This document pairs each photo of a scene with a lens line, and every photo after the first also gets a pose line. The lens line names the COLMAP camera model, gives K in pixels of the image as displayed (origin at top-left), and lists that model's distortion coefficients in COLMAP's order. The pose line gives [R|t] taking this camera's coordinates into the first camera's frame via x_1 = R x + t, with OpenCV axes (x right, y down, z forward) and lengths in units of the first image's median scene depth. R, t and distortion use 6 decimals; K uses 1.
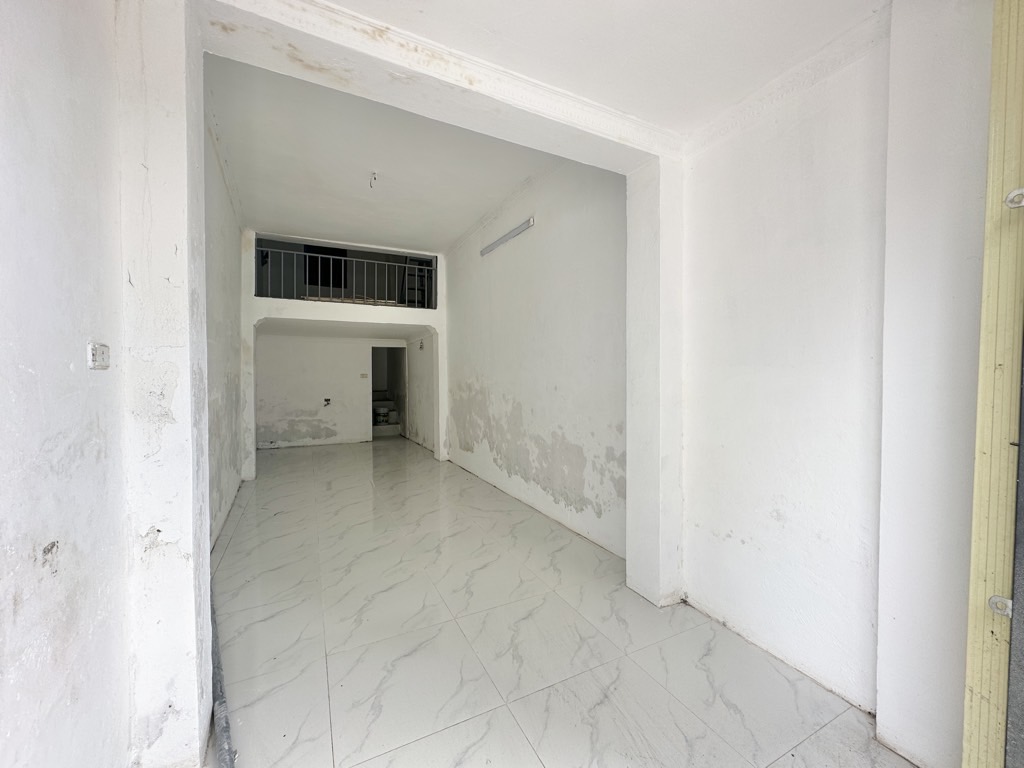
lens RADIAL K [[408.2, 0, 510.6], [0, 408.2, 381.1], [0, 0, 1]] dist [-0.001140, 0.000073]
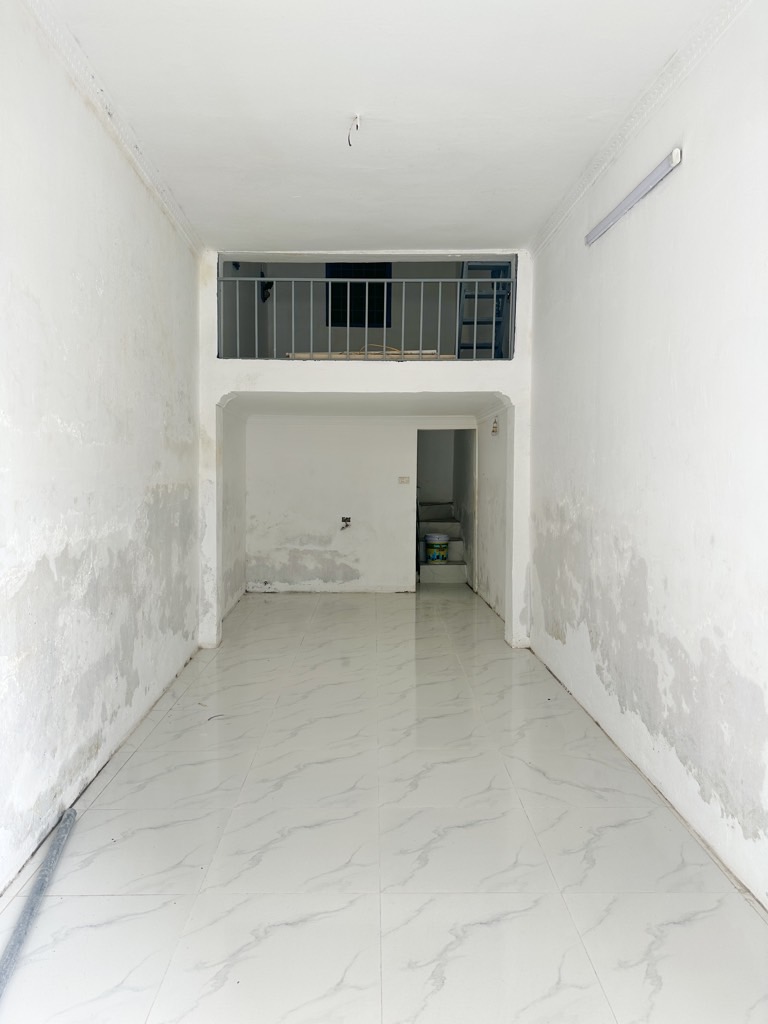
lens RADIAL K [[714.2, 0, 378.2], [0, 714.2, 511.5], [0, 0, 1]] dist [0.029449, -0.037834]
pose [[0.896244, 0.034129, -0.442247, 0.084610], [-0.010671, 0.998406, 0.055424, -0.034254], [0.443433, -0.044954, 0.895179, 0.106168]]
